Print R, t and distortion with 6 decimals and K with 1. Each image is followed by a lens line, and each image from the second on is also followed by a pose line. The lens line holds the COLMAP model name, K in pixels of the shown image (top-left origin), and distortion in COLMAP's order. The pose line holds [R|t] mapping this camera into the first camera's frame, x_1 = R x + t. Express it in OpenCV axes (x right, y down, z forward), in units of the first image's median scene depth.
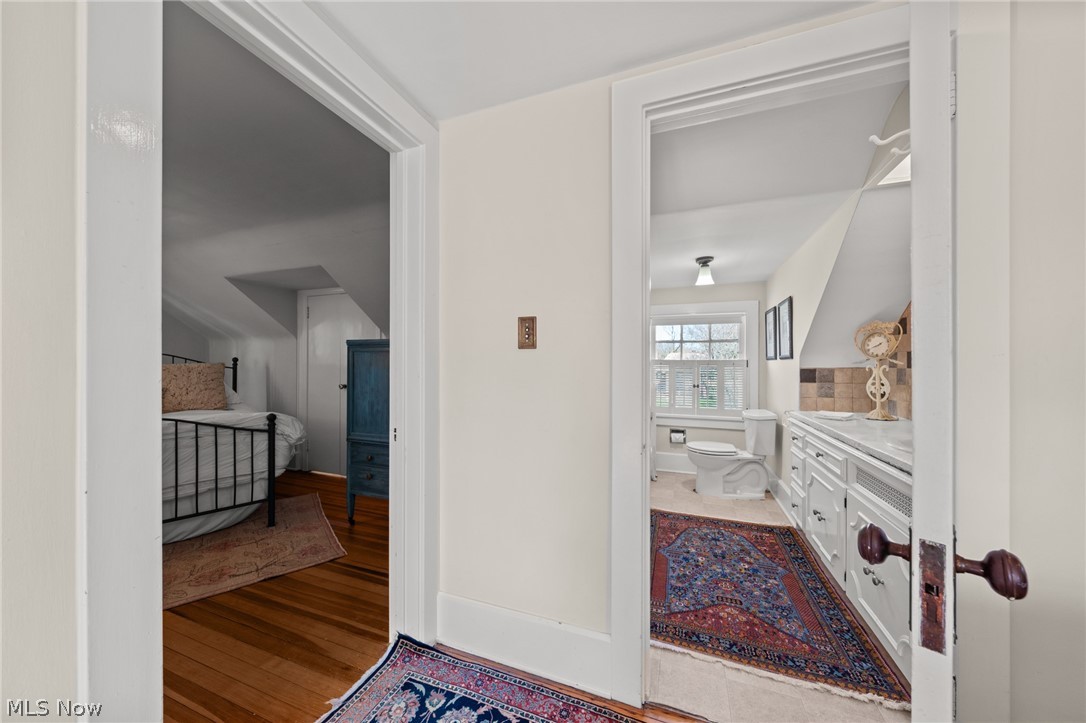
lens RADIAL K [[366.1, 0, 543.5], [0, 366.1, 364.9], [0, 0, 1]] dist [-0.000627, 0.000018]
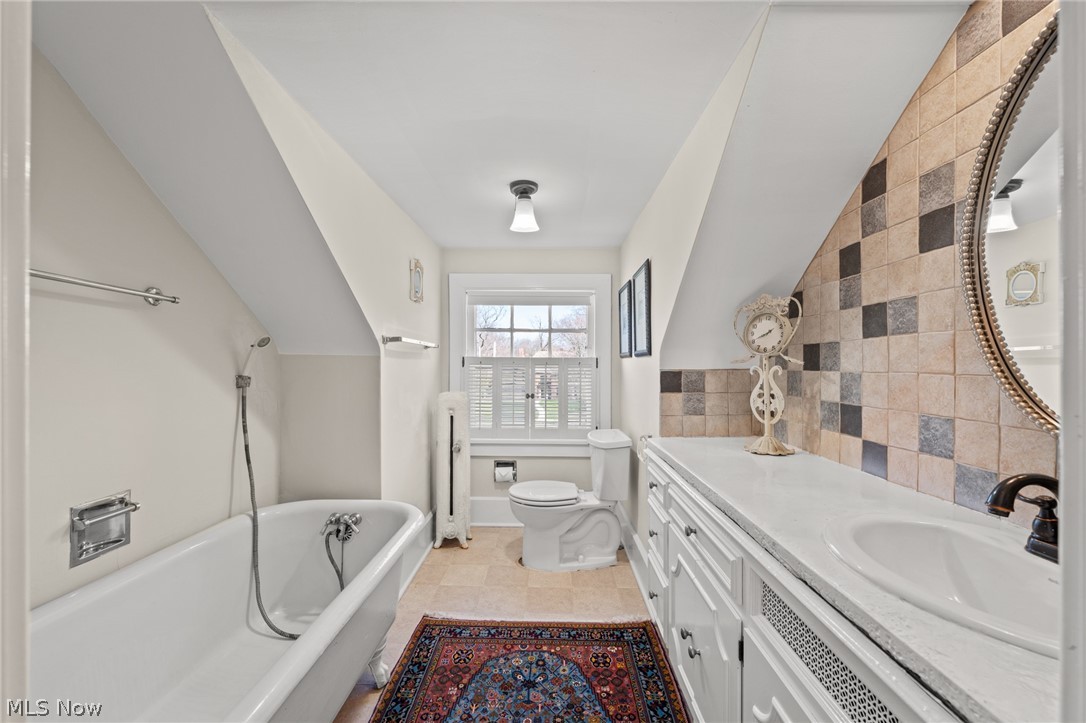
lens RADIAL K [[429.8, 0, 541.0], [0, 429.8, 362.3], [0, 0, 1]] dist [-0.004385, -0.000179]
pose [[0.942357, 0.002977, 0.334595, 0.228515], [-0.001318, 0.999986, -0.005186, -0.000421], [-0.334606, 0.004447, 0.942348, 0.327540]]
